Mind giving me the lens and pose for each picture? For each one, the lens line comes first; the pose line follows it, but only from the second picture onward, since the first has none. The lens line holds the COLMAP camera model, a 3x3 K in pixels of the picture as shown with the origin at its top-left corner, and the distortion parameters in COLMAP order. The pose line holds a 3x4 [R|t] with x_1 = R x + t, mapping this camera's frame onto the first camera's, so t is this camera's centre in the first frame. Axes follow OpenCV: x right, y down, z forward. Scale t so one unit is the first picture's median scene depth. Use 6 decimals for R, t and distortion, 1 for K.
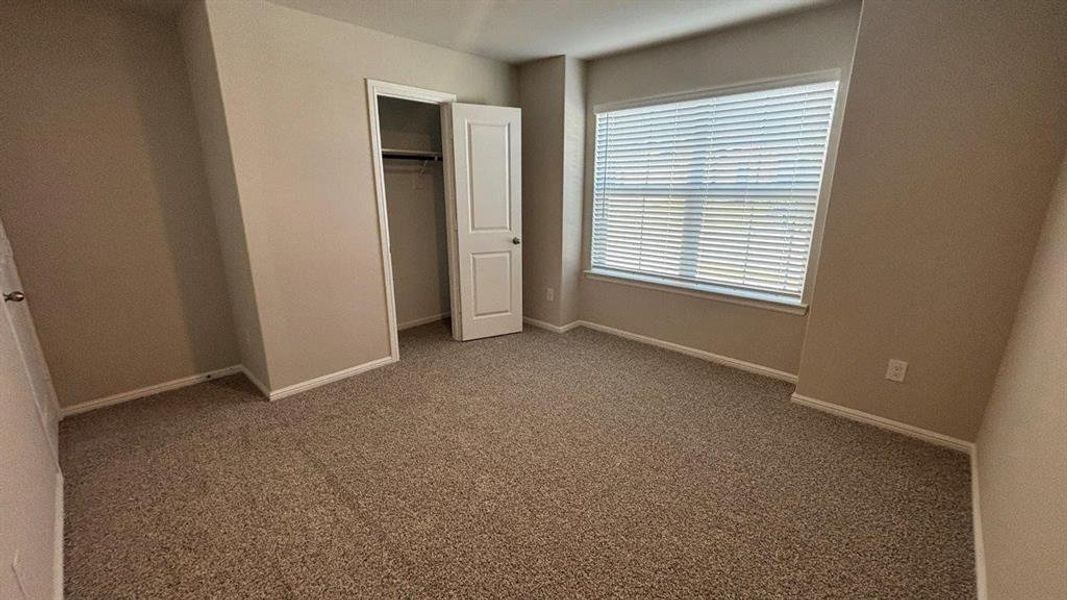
lens RADIAL K [[430.0, 0, 533.5], [0, 430.0, 300.0], [0, 0, 1]] dist [0.000160, -0.000265]
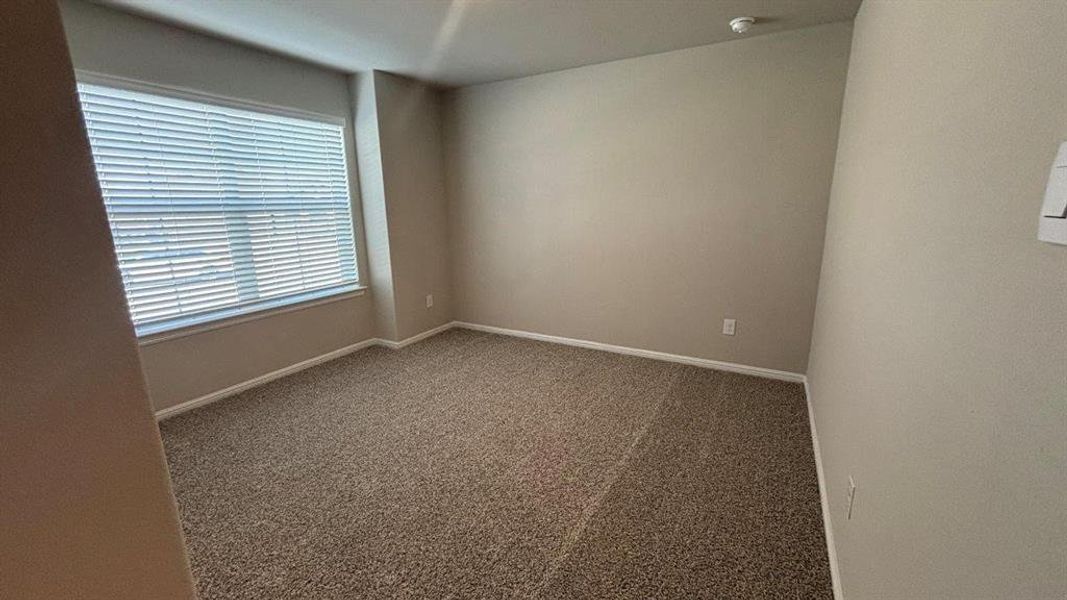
lens RADIAL K [[430.0, 0, 533.5], [0, 430.0, 300.0], [0, 0, 1]] dist [0.000160, -0.000265]
pose [[-0.259938, -0.211088, 0.942271, -0.750146], [0.250490, 0.927670, 0.276918, -0.179629], [-0.932570, 0.308011, -0.188262, 0.710601]]
